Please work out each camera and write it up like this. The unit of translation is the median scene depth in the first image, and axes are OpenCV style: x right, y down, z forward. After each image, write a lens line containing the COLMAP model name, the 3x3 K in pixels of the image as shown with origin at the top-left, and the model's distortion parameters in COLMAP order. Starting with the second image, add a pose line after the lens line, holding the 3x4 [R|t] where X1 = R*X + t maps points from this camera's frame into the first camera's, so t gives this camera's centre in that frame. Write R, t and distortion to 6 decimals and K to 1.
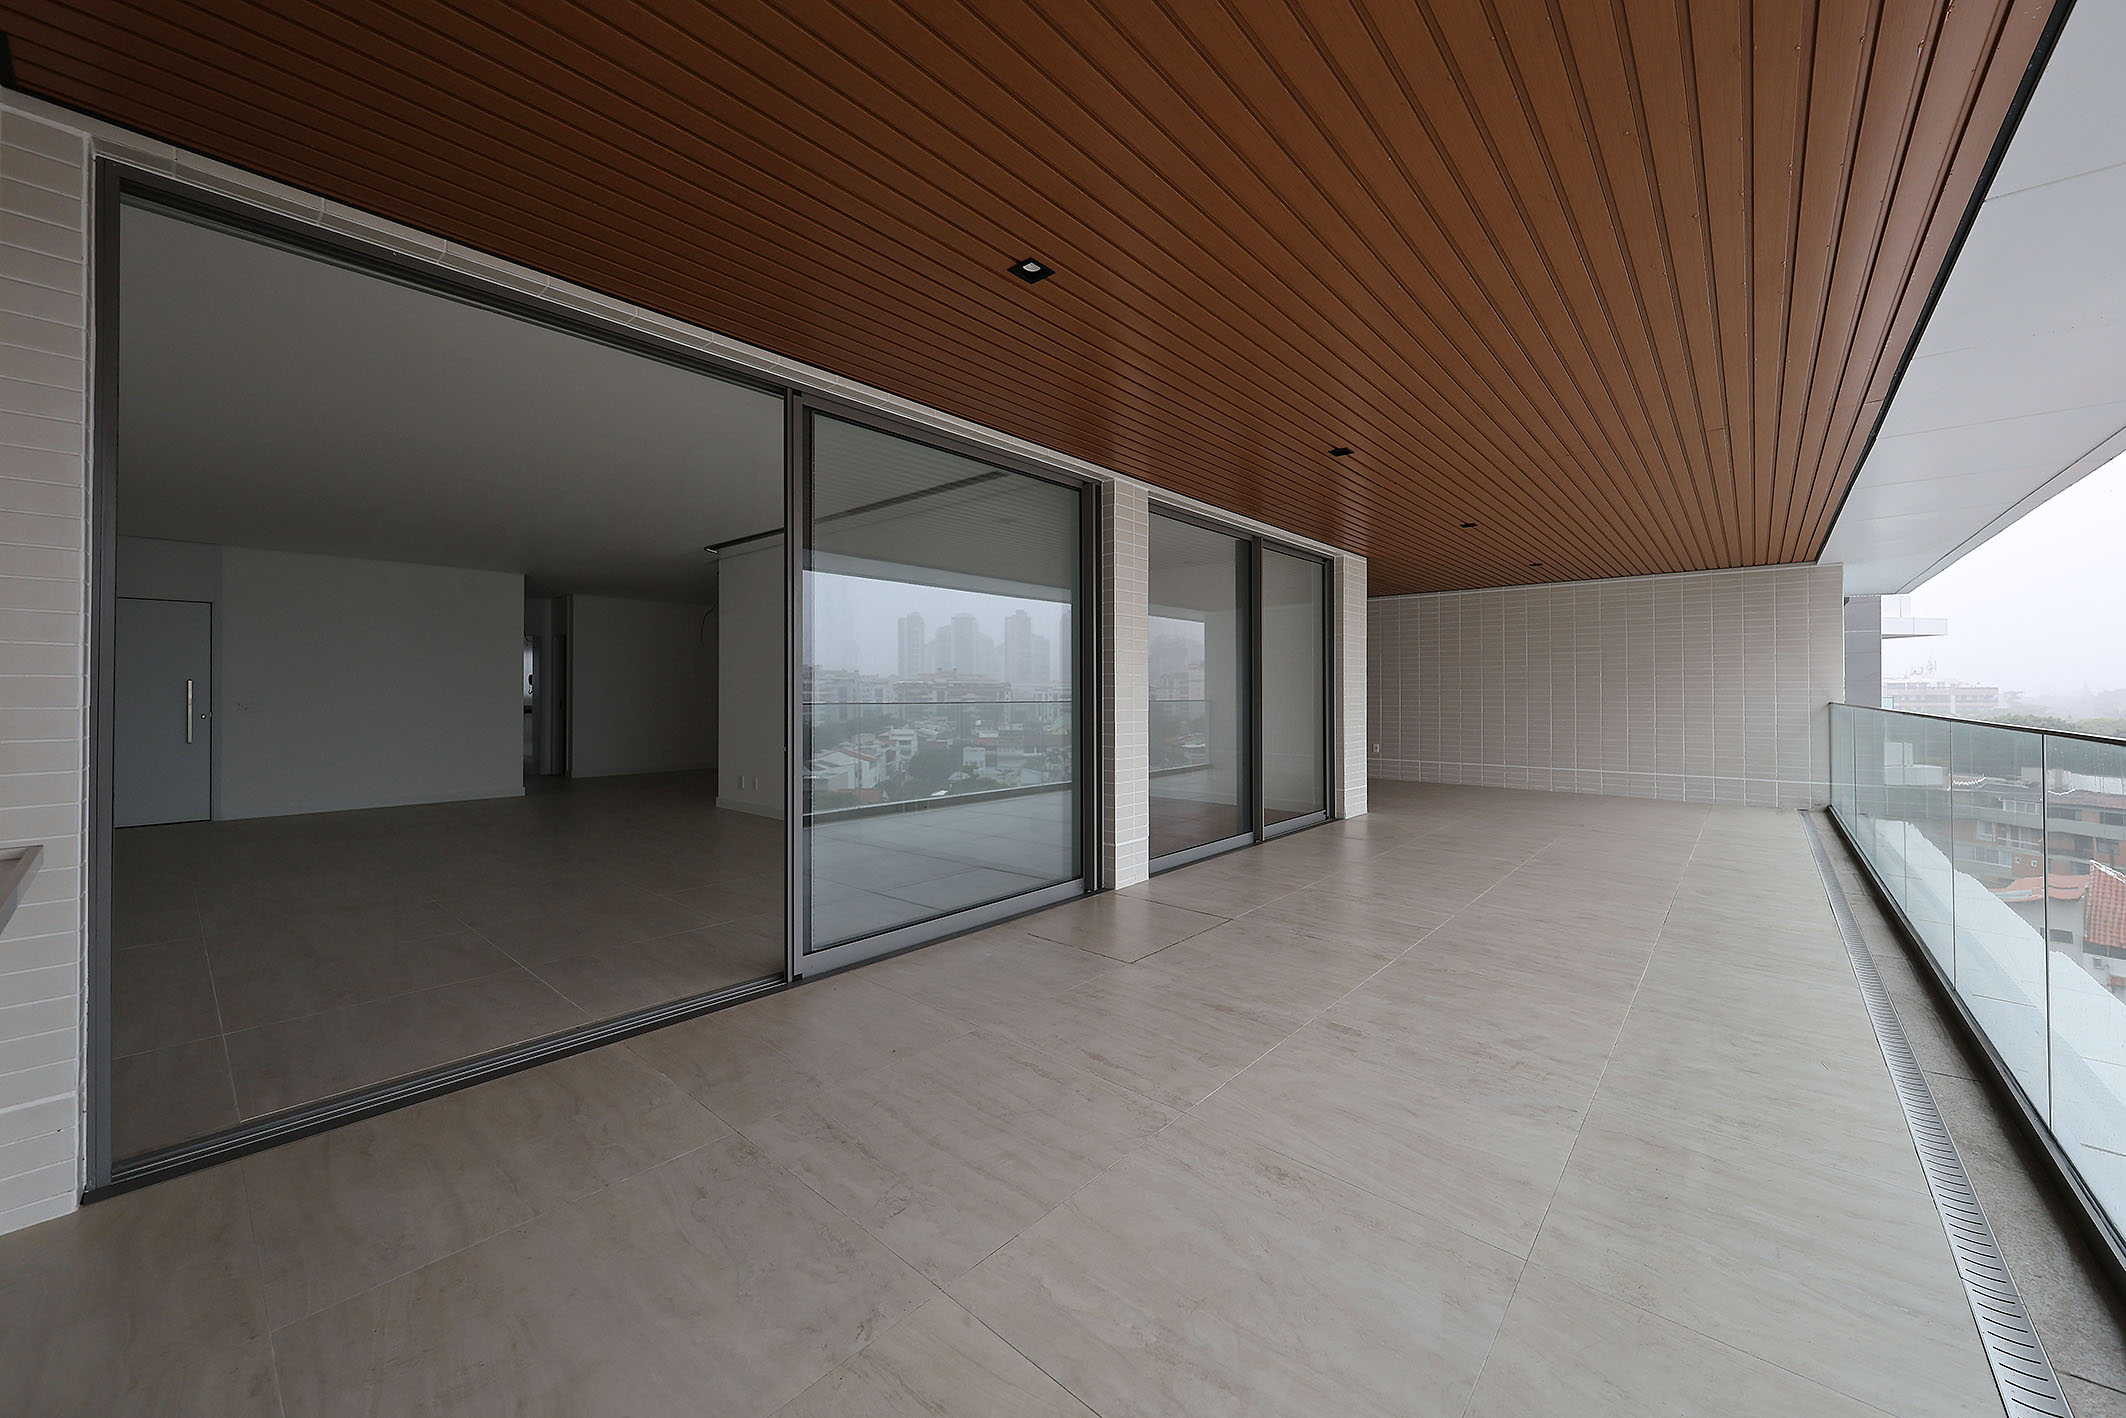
lens RADIAL K [[781.2, 0, 1090.6], [0, 781.2, 687.3], [0, 0, 1]] dist [0.000171, 0.000313]
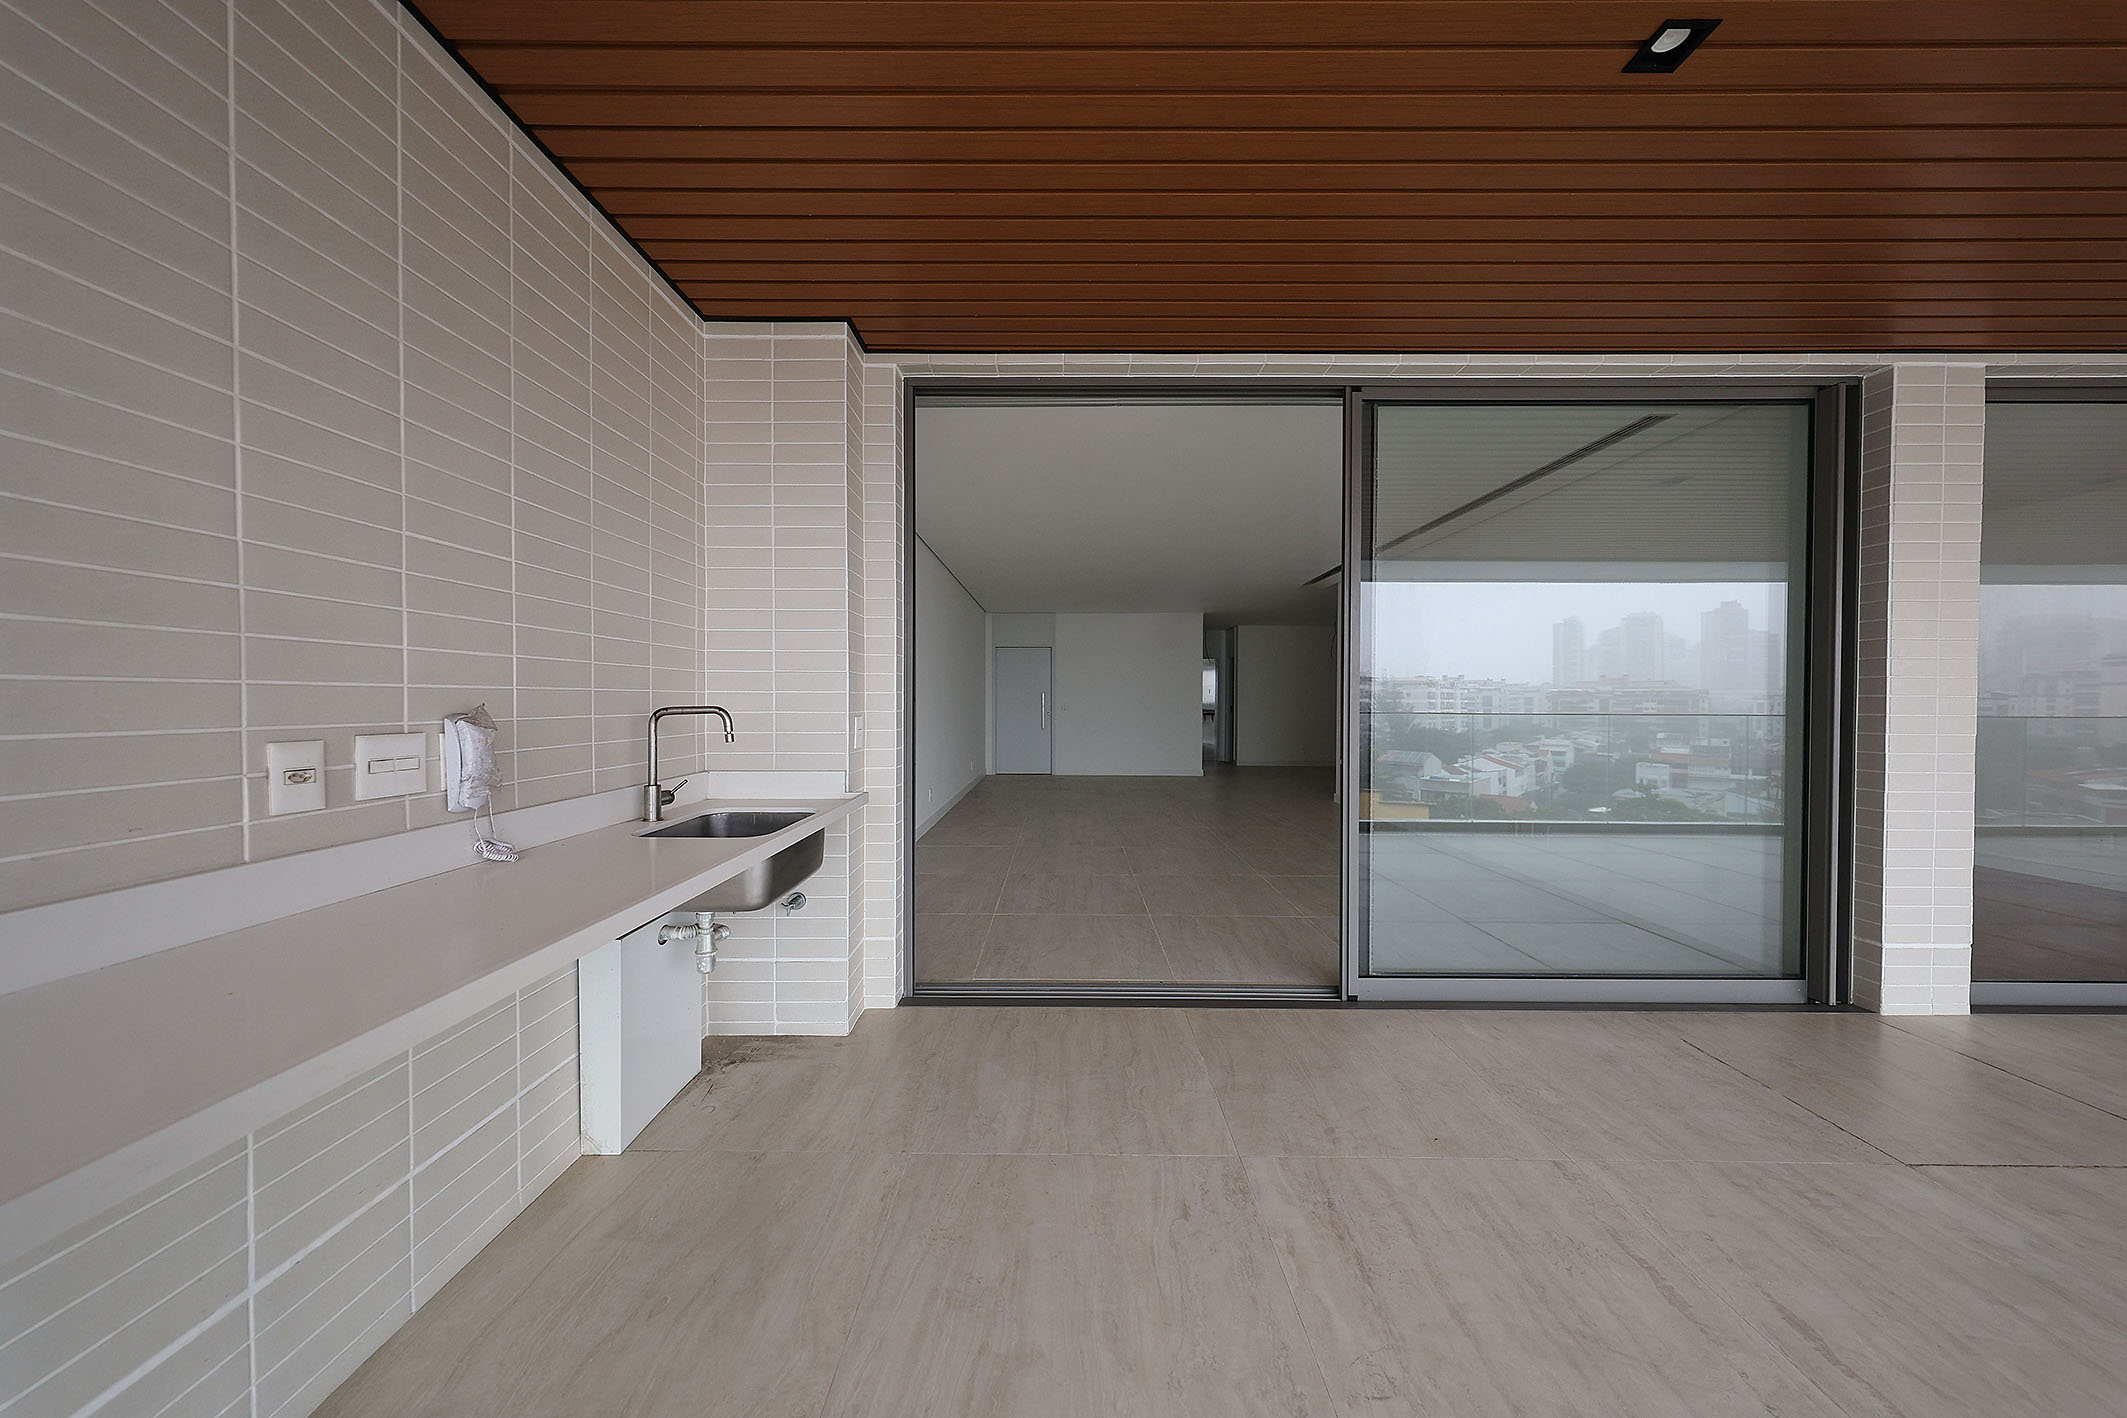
lens RADIAL K [[667.5, 0, 1070.1], [0, 667.5, 710.8], [0, 0, 1]] dist [0.002604, -0.000029]
pose [[0.646638, 0.014085, -0.762667, 0.017658], [0.002592, 0.999783, 0.020661, -0.001929], [0.762792, -0.015337, 0.646462, 0.143190]]
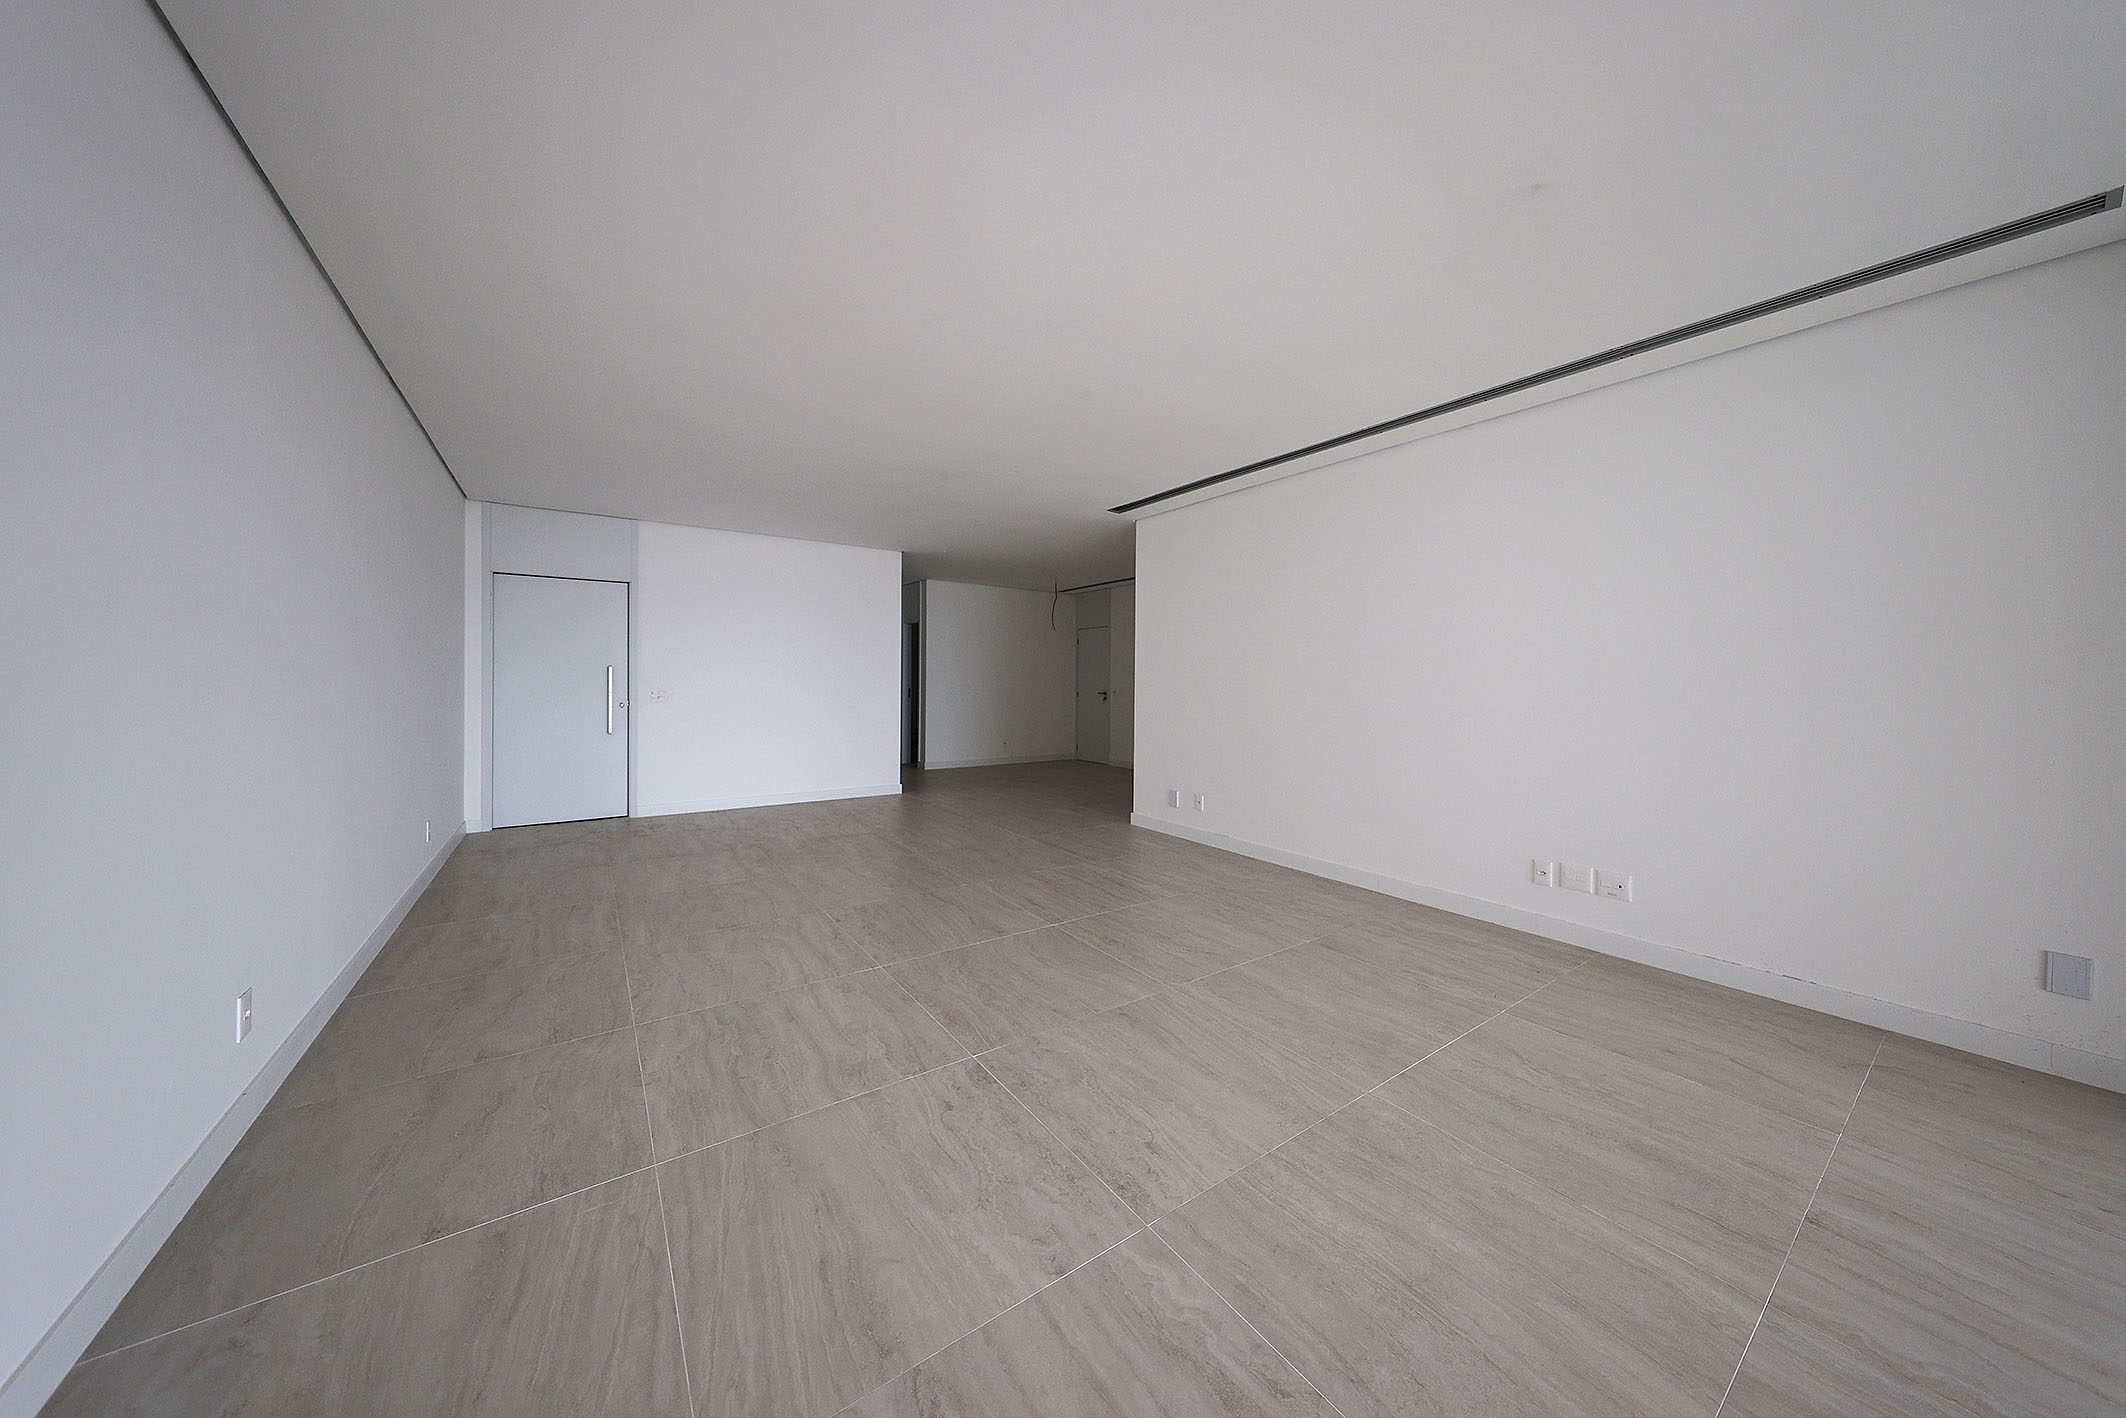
lens RADIAL K [[667.2, 0, 1088.5], [0, 667.2, 678.5], [0, 0, 1]] dist [0.002604, -0.000029]
pose [[0.975126, 0.004615, -0.221602, -0.633091], [-0.004898, 0.999988, -0.000725, 0.003968], [0.221596, 0.001793, 0.975137, 0.530521]]
